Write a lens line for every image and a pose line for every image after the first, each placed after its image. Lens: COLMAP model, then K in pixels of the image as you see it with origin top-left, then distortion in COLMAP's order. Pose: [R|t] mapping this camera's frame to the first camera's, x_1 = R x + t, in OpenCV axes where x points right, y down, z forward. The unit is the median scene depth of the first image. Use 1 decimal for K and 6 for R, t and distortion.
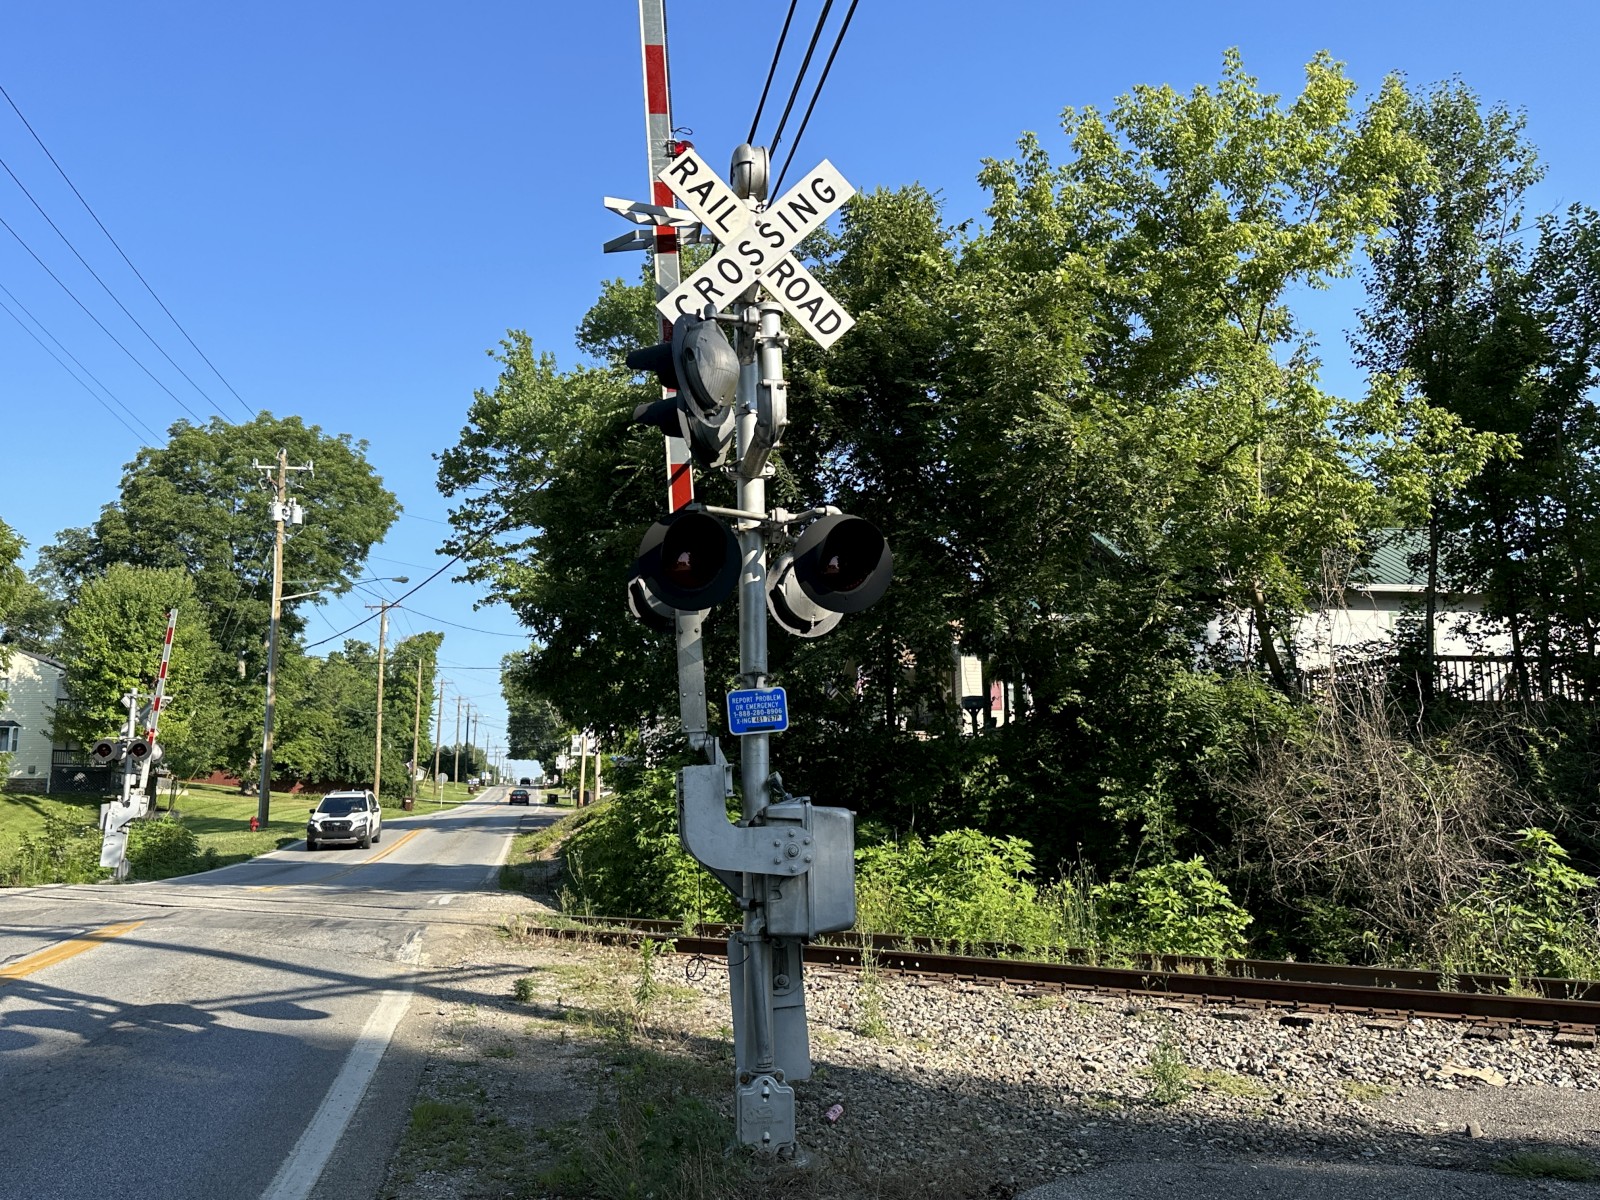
lens RADIAL K [[1364.2, 0, 815.0], [0, 1364.2, 582.3], [0, 0, 1]] dist [0.122232, -0.205188]
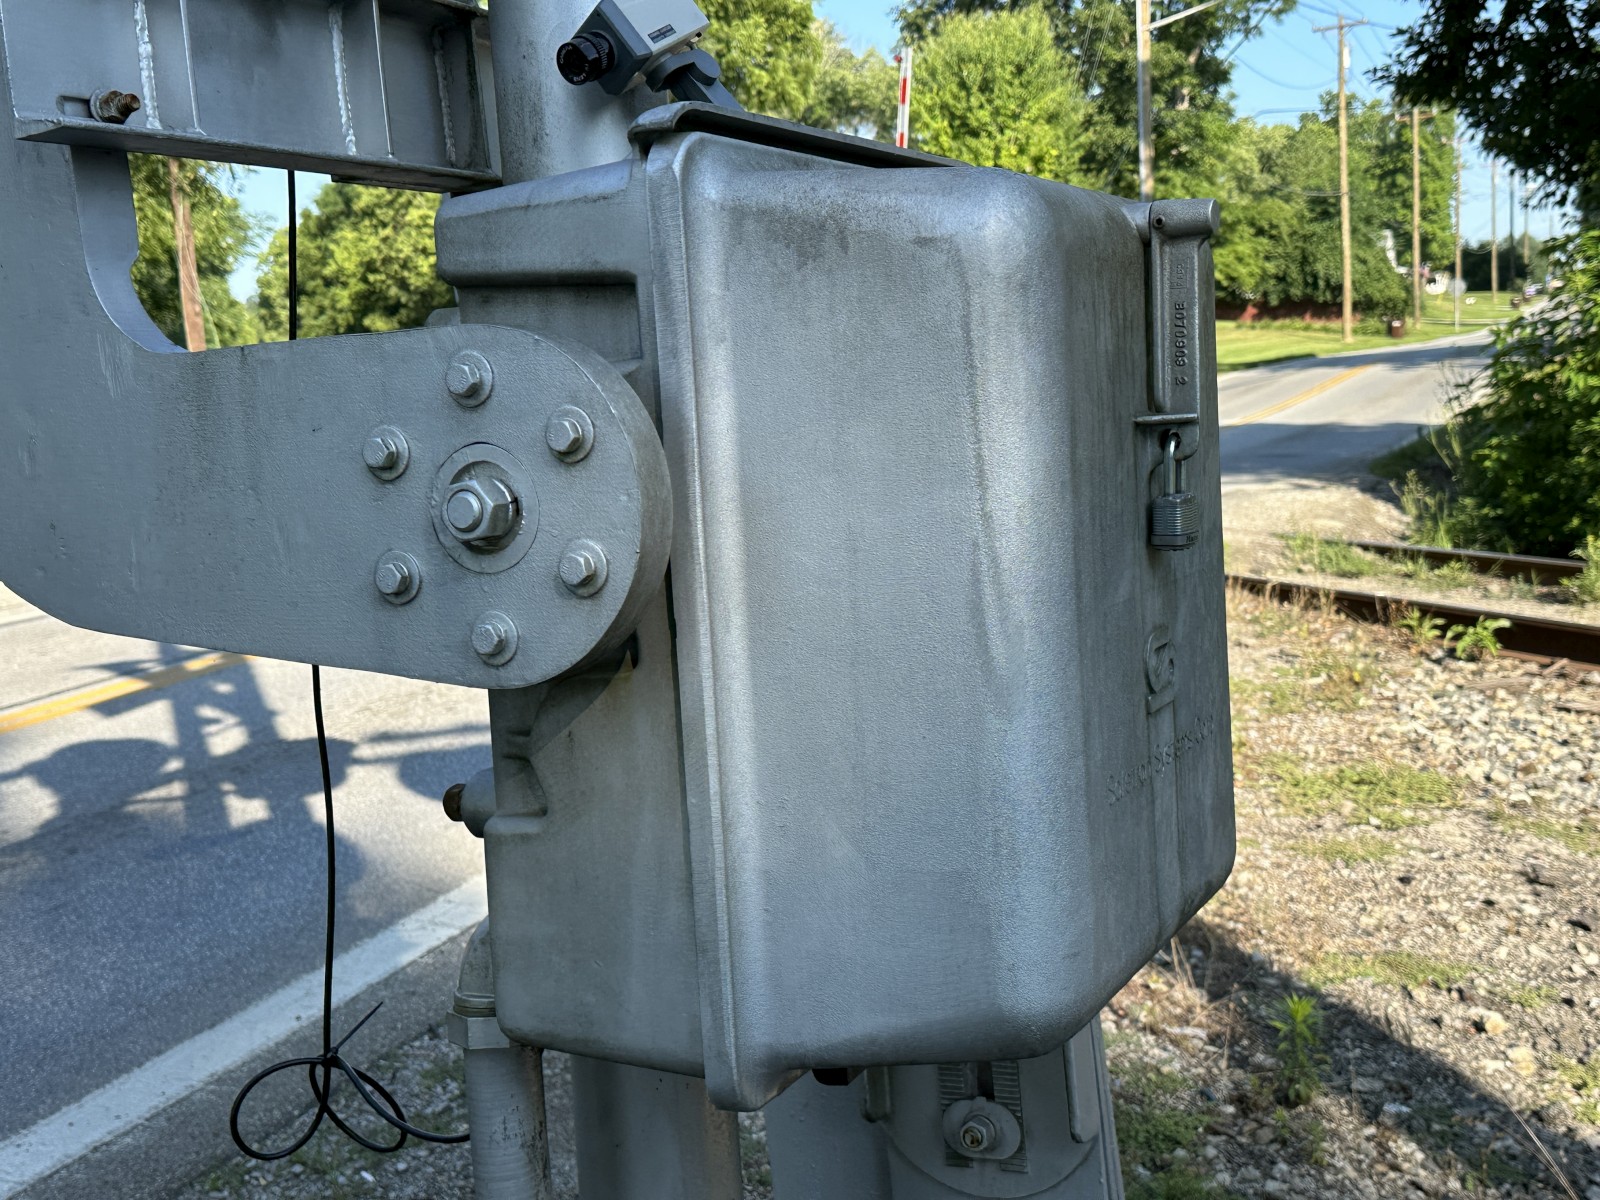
lens RADIAL K [[1940.8, 0, 784.4], [0, 1940.8, 590.4], [0, 0, 1]] dist [0.088811, 0.000000]
pose [[0.818772, 0.025420, -0.573555, 0.020412], [0.140124, 0.959959, 0.242578, 0.027027], [0.556756, -0.278985, 0.782426, 0.145685]]
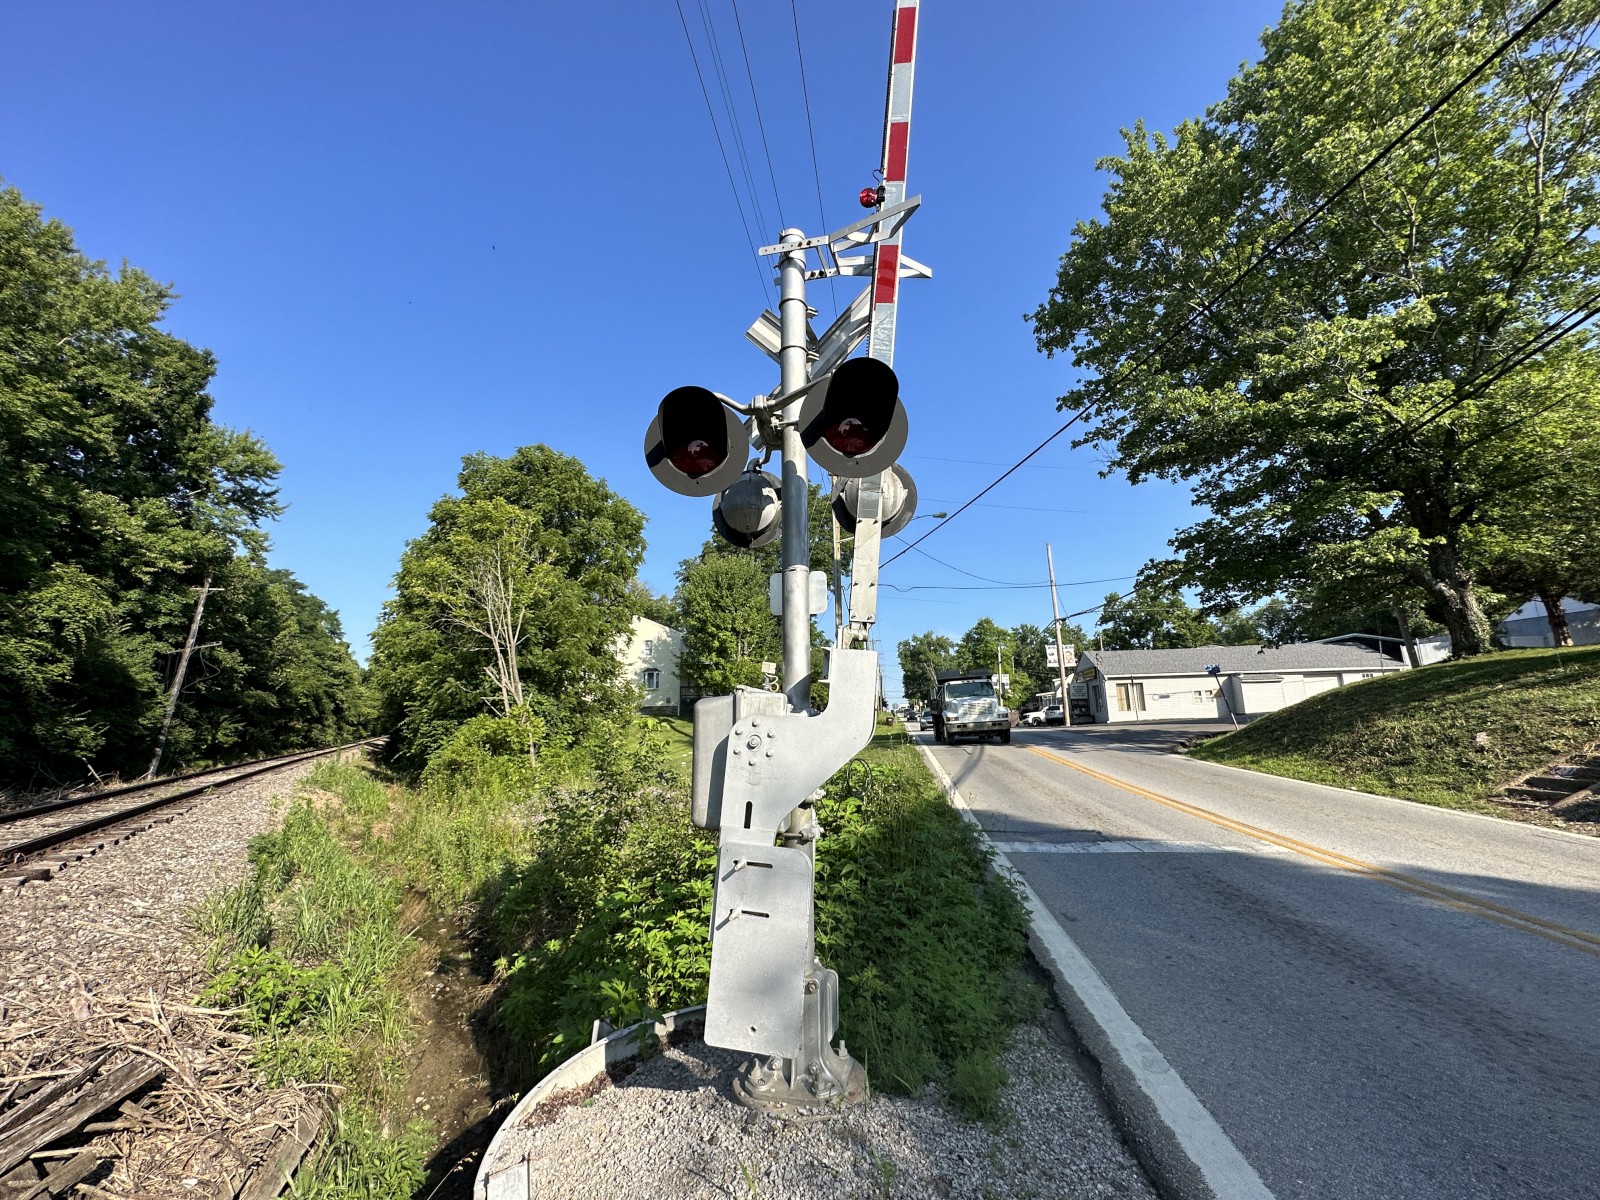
lens RADIAL K [[636.6, 0, 802.4], [0, 636.6, 600.4], [0, 0, 1]] dist [-0.006014, 0.001216]
pose [[0.945669, -0.072593, -0.316925, -0.371079], [0.062942, 0.997191, -0.040599, 0.118788], [0.318982, 0.018445, 0.947581, 0.718973]]
